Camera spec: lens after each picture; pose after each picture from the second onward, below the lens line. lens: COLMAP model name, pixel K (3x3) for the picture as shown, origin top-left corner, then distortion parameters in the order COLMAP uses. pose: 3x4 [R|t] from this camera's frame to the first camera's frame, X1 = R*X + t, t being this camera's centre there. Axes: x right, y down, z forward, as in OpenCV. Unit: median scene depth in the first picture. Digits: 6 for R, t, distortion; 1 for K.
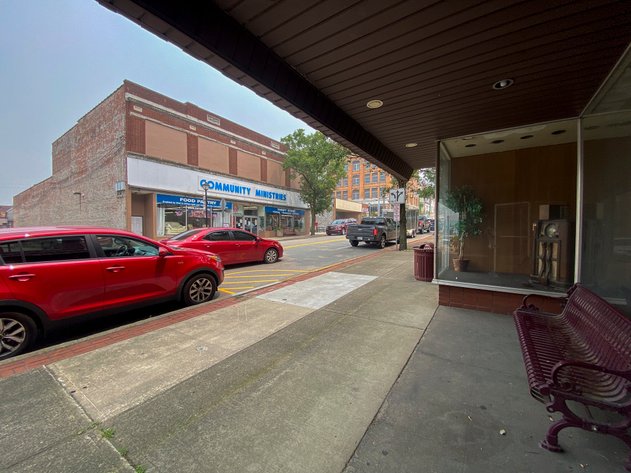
lens RADIAL K [[254.5, 0, 315.5], [0, 254.5, 236.5], [0, 0, 1]] dist [0.000672, -0.015805]
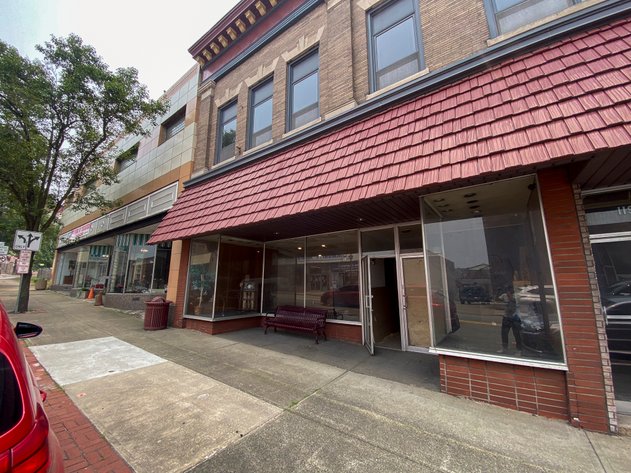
lens RADIAL K [[254.5, 0, 315.5], [0, 254.5, 236.5], [0, 0, 1]] dist [0.000672, -0.015805]
pose [[0.038985, 0.178310, 0.983202, -1.537755], [0.028453, 0.983353, -0.179466, -0.045438], [-0.998835, 0.034972, 0.033263, 0.387969]]
